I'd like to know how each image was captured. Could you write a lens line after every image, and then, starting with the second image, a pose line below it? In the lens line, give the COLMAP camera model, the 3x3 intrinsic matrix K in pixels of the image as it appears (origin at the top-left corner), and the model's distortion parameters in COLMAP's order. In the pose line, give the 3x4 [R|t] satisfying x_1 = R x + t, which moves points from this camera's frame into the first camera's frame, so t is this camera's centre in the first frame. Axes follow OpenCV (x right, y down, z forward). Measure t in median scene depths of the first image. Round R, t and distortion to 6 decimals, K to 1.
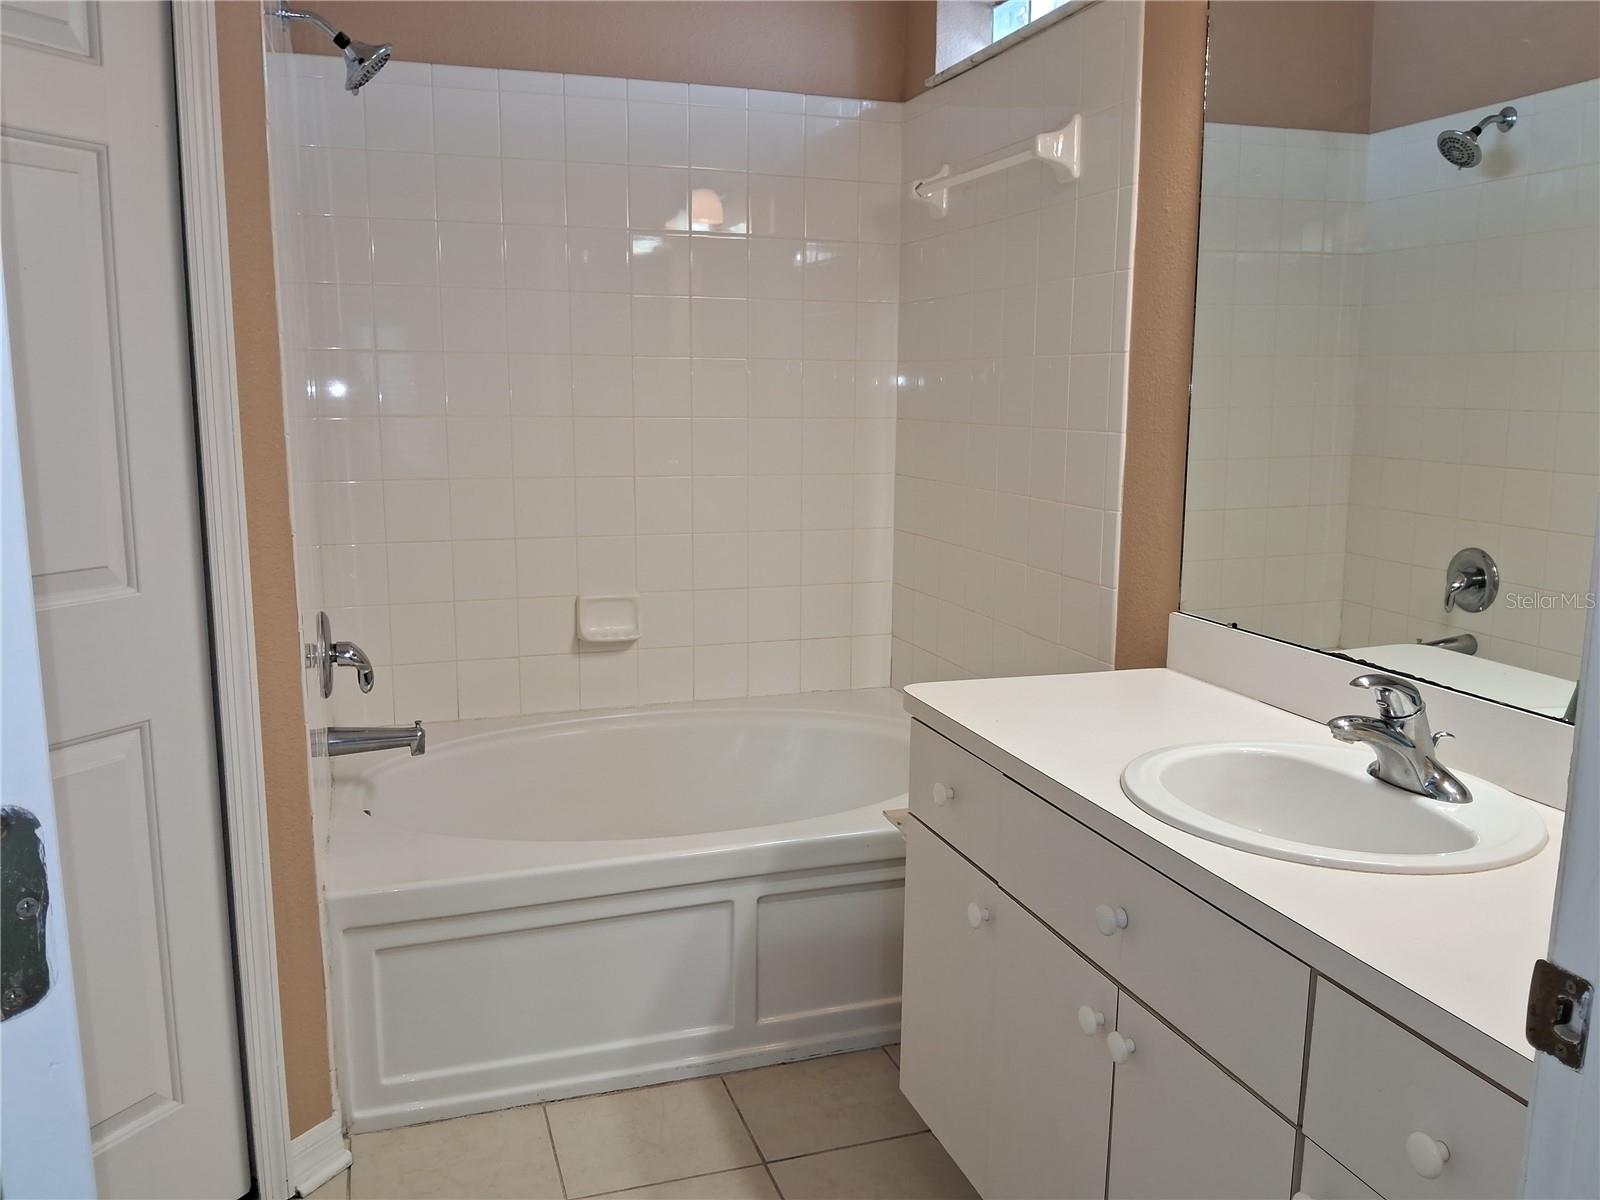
lens RADIAL K [[1251.6, 0, 800.6], [0, 1251.6, 600.8], [0, 0, 1]] dist [0.056012, -0.105530]
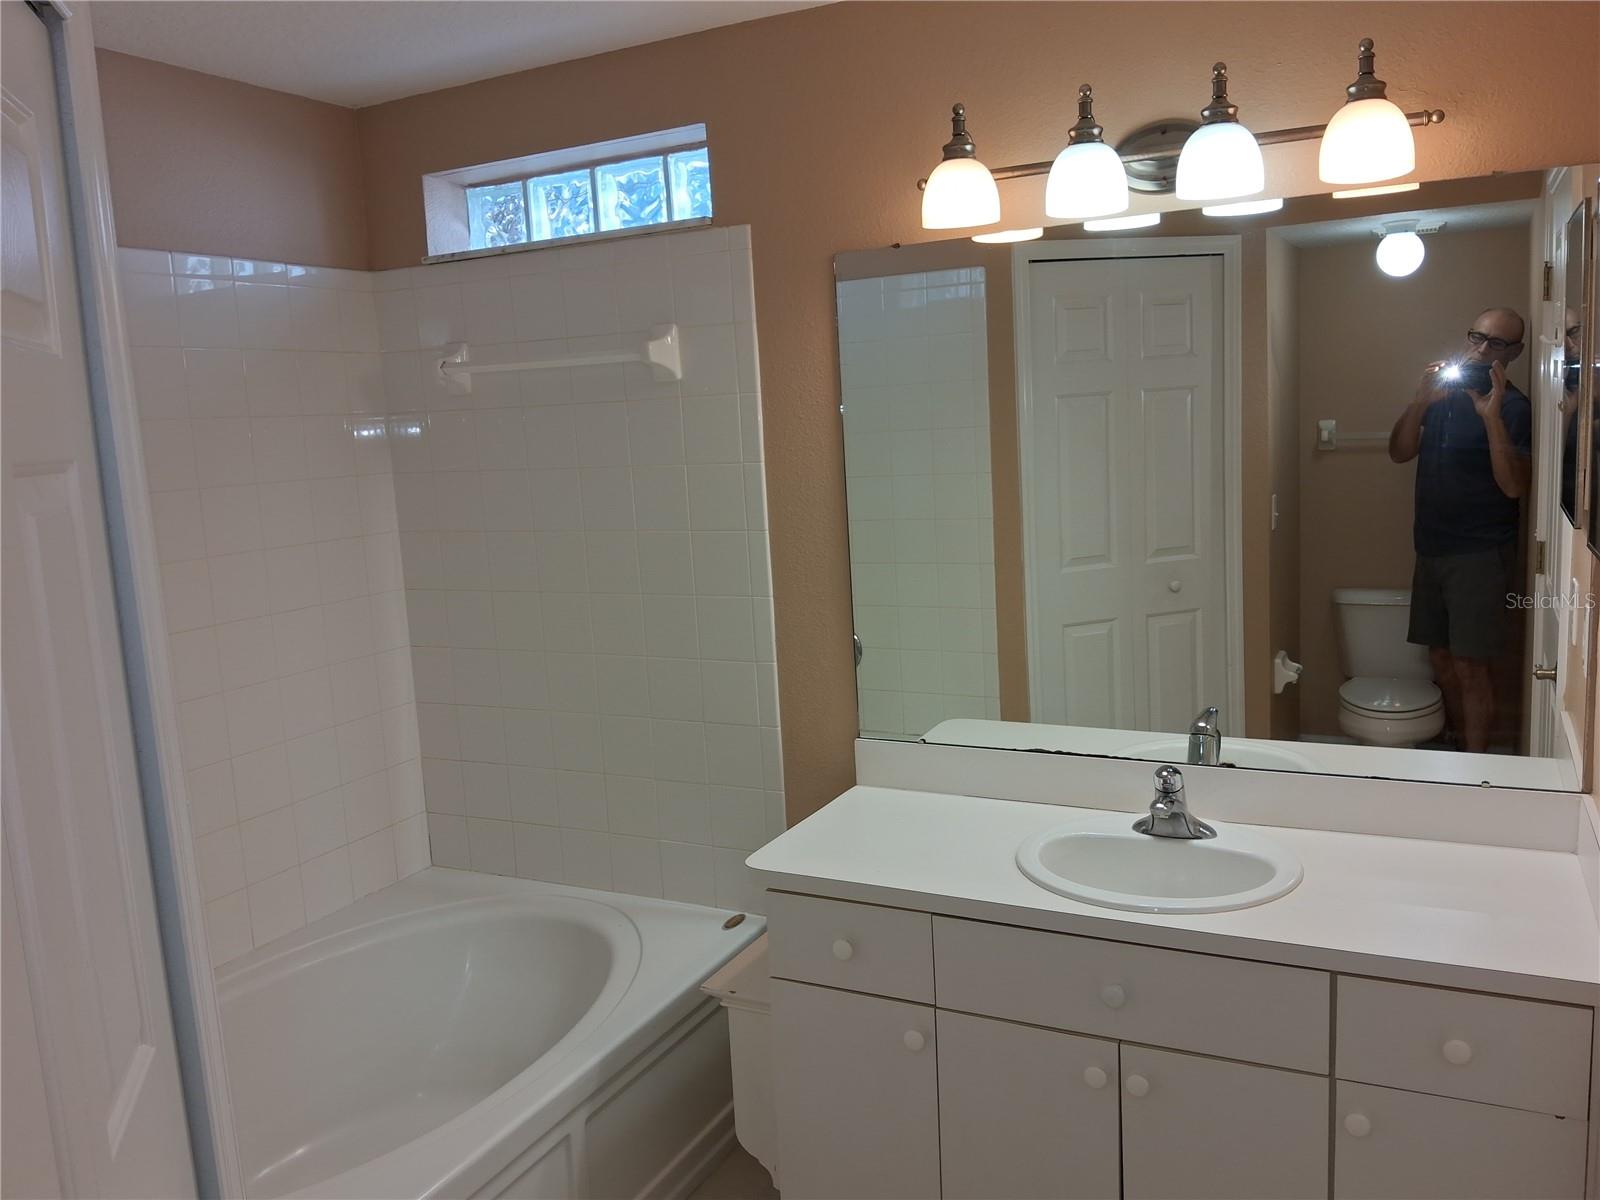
lens RADIAL K [[1270.8, 0, 797.6], [0, 1270.8, 580.8], [0, 0, 1]] dist [0.137587, -0.312079]
pose [[0.721238, -0.135089, 0.679387, -0.416799], [0.175611, 0.984416, 0.009313, -0.120922], [-0.670057, 0.112591, 0.733721, 0.083347]]
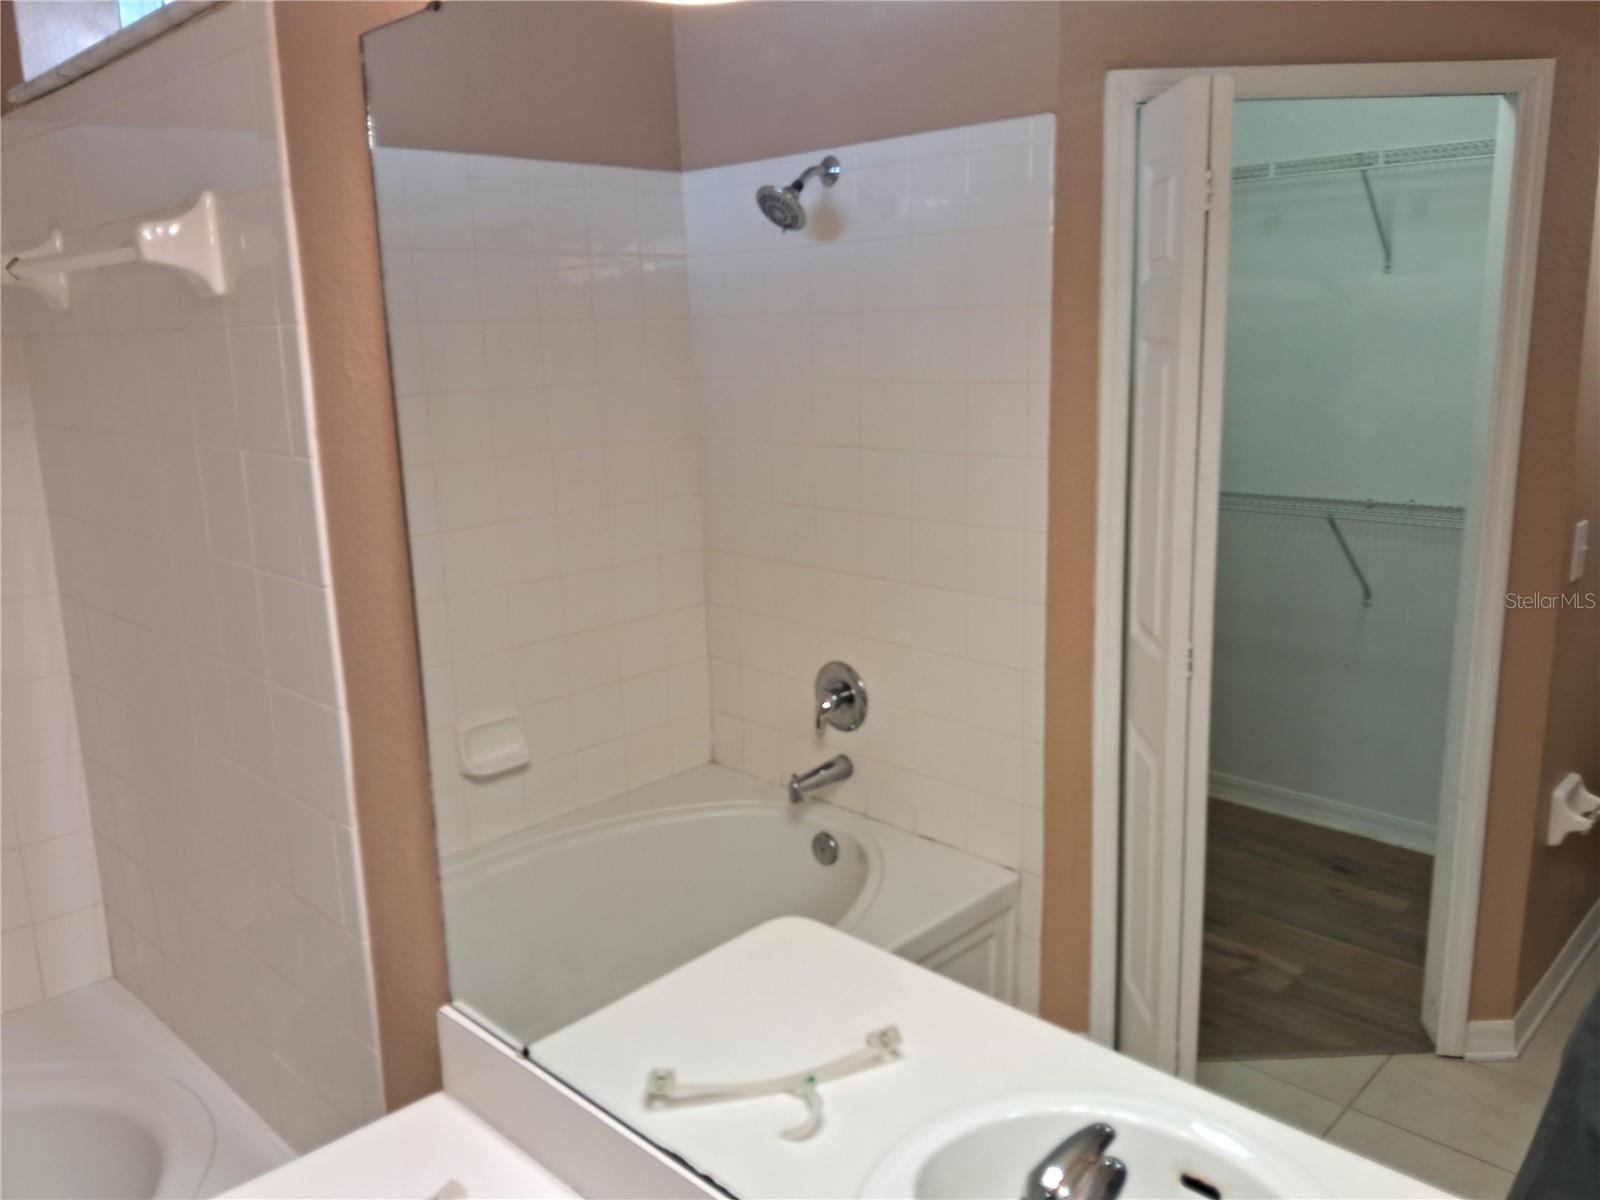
lens RADIAL K [[1251.6, 0, 800.6], [0, 1251.6, 600.8], [0, 0, 1]] dist [0.056012, -0.105530]
pose [[0.892853, -0.113696, 0.435760, 0.152293], [0.095929, 0.993415, 0.062642, -0.161160], [-0.440012, -0.014128, 0.897881, 0.260193]]
